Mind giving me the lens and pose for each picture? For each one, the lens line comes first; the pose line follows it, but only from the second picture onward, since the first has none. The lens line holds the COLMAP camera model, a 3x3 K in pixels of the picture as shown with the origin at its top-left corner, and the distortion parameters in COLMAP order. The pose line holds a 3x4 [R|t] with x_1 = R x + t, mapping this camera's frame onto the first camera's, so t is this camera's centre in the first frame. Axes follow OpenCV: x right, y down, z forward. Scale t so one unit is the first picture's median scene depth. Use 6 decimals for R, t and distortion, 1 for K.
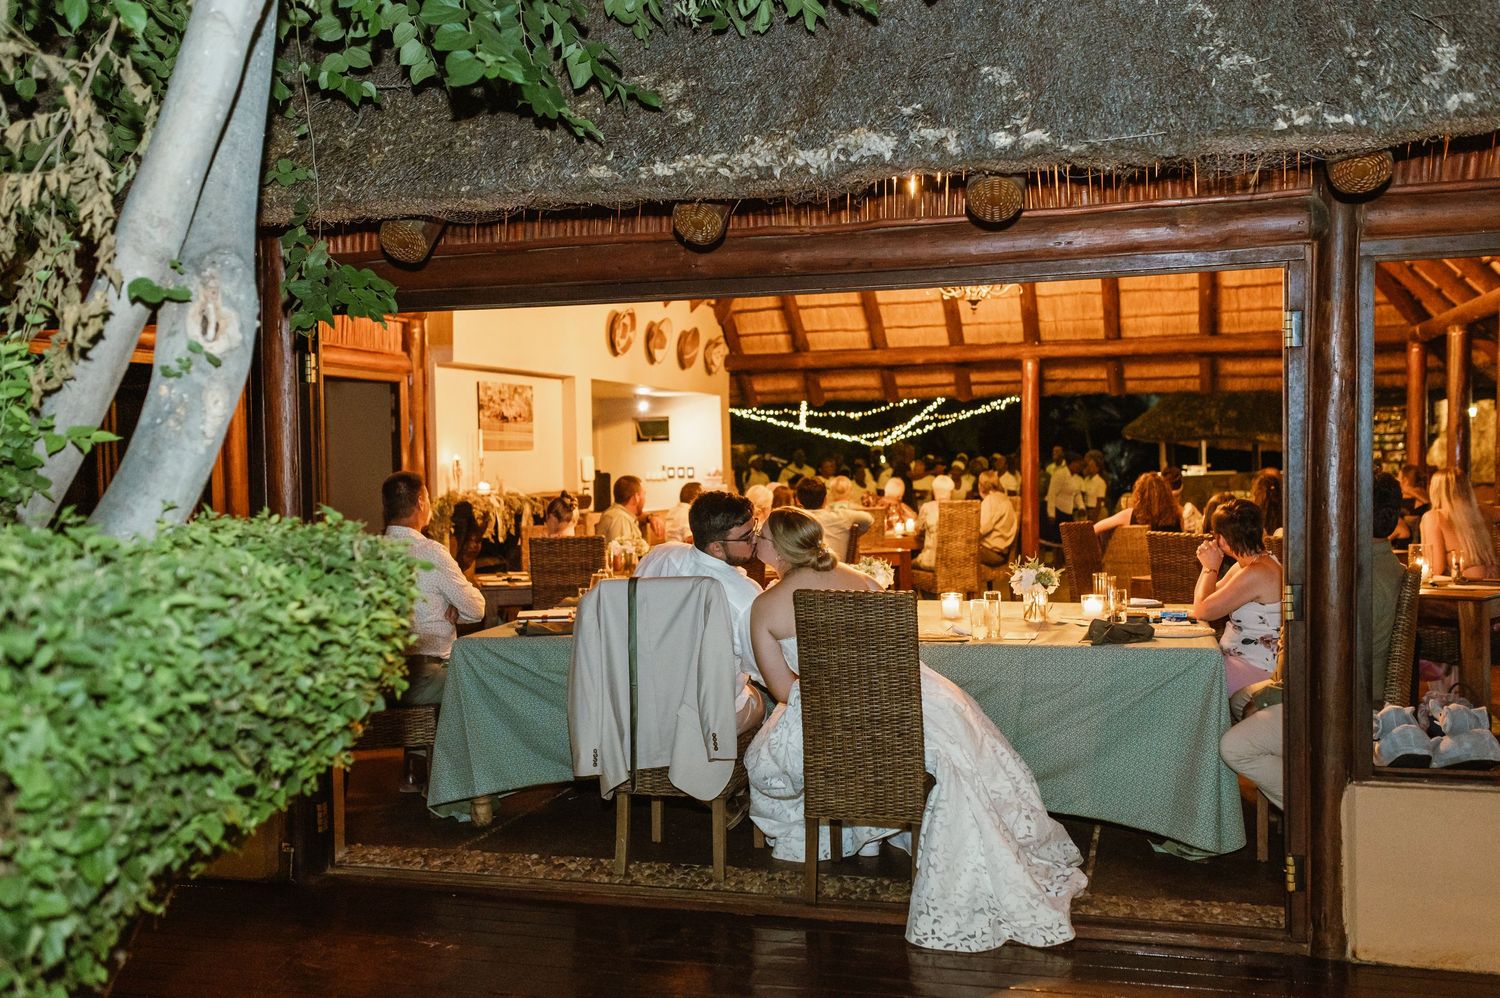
lens RADIAL K [[1441.3, 0, 751.4], [0, 1441.3, 500.2], [0, 0, 1]] dist [0.034537, 0.000000]
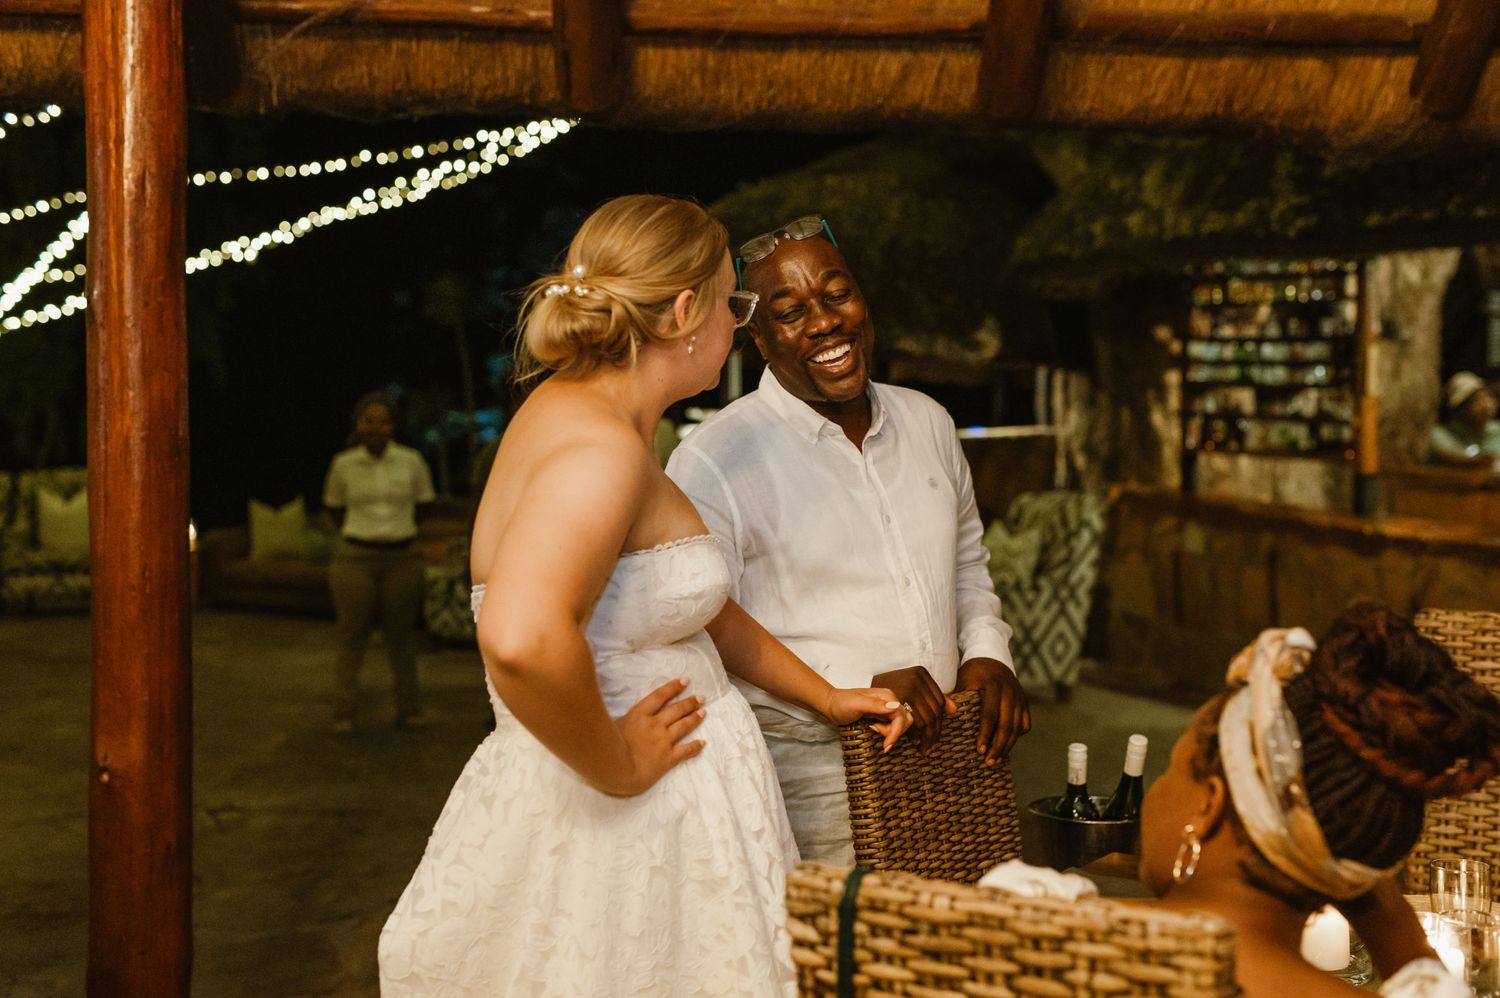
lens RADIAL K [[2181.2, 0, 752.5], [0, 2181.2, 498.2], [0, 0, 1]] dist [0.149349, 0.000000]
pose [[0.935083, -0.001412, 0.354426, 0.160878], [-0.008046, 0.999650, 0.025210, -0.024855], [-0.354338, -0.026426, 0.934744, 0.691270]]
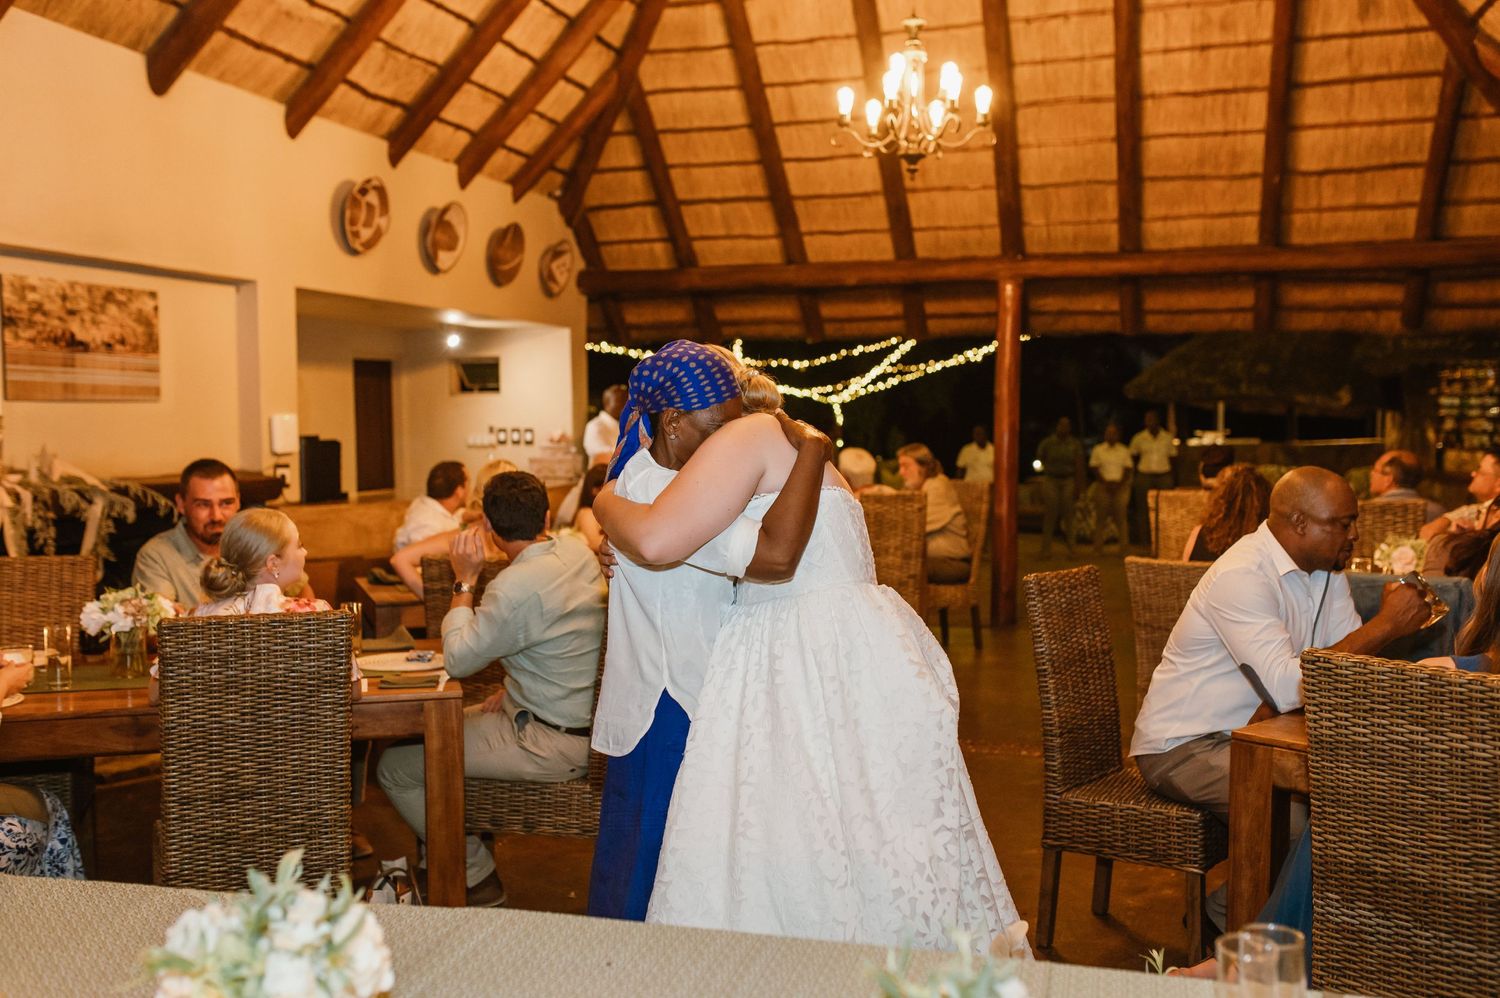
lens RADIAL K [[1441.3, 0, 748.4], [0, 1441.3, 499.6], [0, 0, 1]] dist [0.034537, 0.000000]
pose [[0.999851, 0.013714, 0.010450, 0.060549], [-0.014035, 0.999410, 0.031351, -0.012406], [-0.010014, -0.031493, 0.999454, 0.298946]]
